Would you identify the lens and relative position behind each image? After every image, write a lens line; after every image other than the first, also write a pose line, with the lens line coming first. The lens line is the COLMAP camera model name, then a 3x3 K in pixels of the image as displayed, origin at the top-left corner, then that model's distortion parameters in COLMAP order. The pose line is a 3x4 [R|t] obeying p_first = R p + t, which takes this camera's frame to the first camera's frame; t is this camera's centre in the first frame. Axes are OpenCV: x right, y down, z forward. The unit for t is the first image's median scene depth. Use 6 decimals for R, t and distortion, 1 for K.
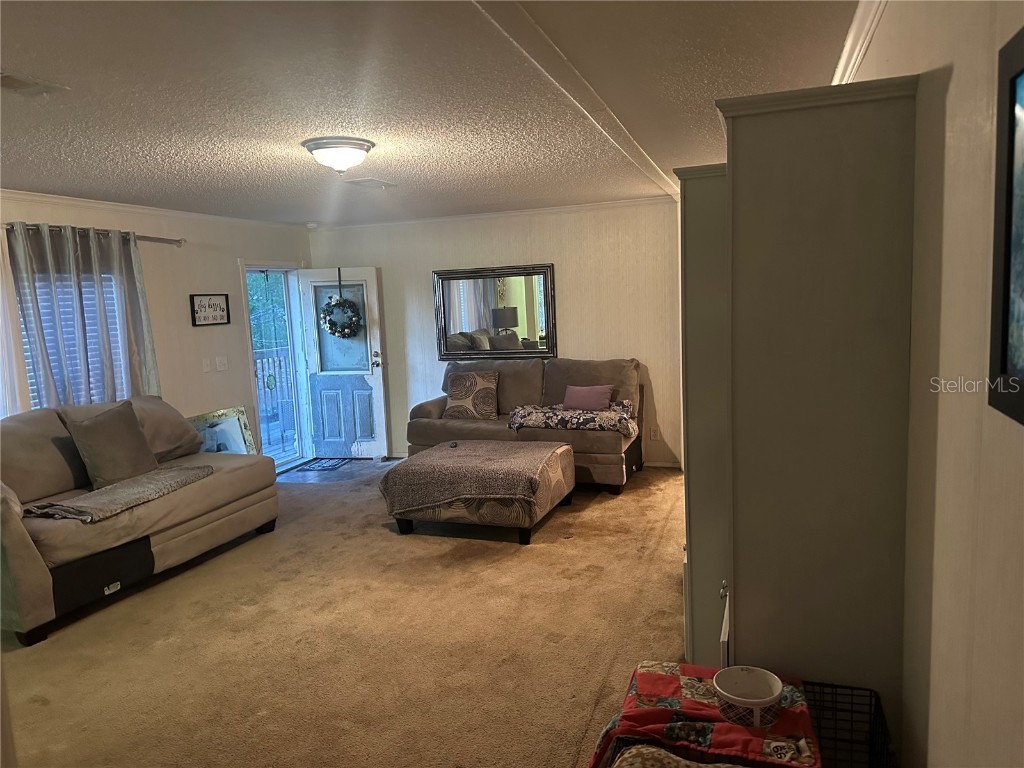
lens RADIAL K [[717.6, 0, 512.0], [0, 717.6, 384.0], [0, 0, 1]] dist [0.080575, -0.097233]
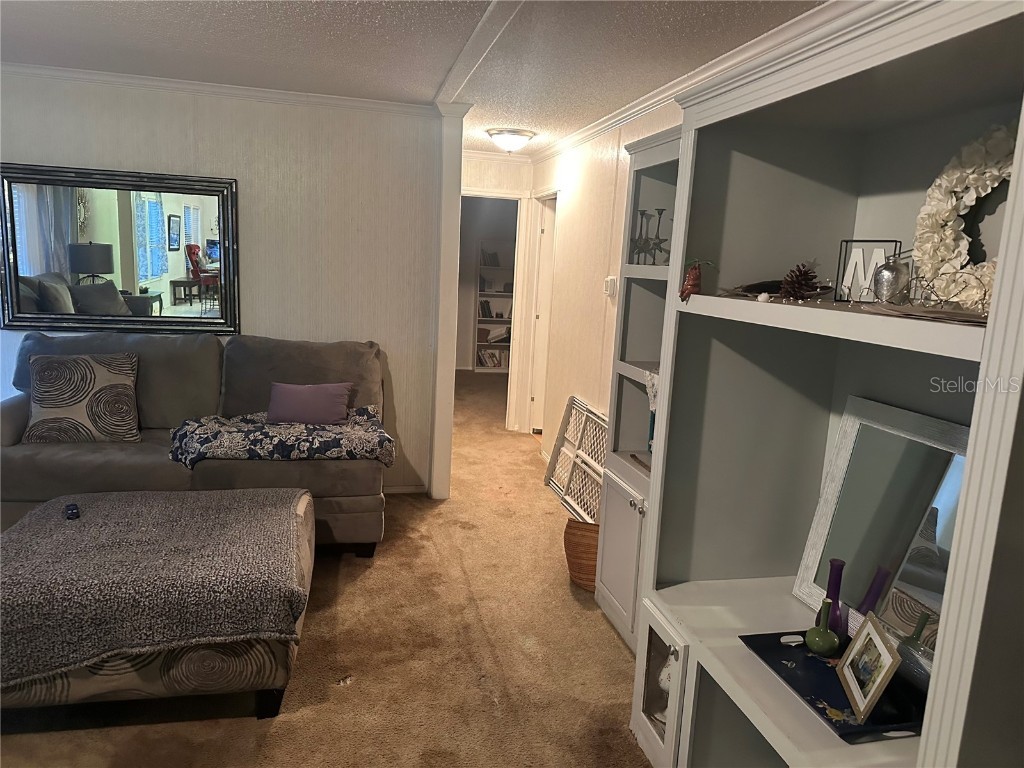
lens RADIAL K [[717.6, 0, 512.0], [0, 717.6, 384.0], [0, 0, 1]] dist [0.080575, -0.097233]
pose [[0.841581, -0.007193, 0.540083, -0.092844], [-0.023392, 0.998488, 0.049748, -0.034669], [-0.539625, -0.054501, 0.840140, 0.396066]]
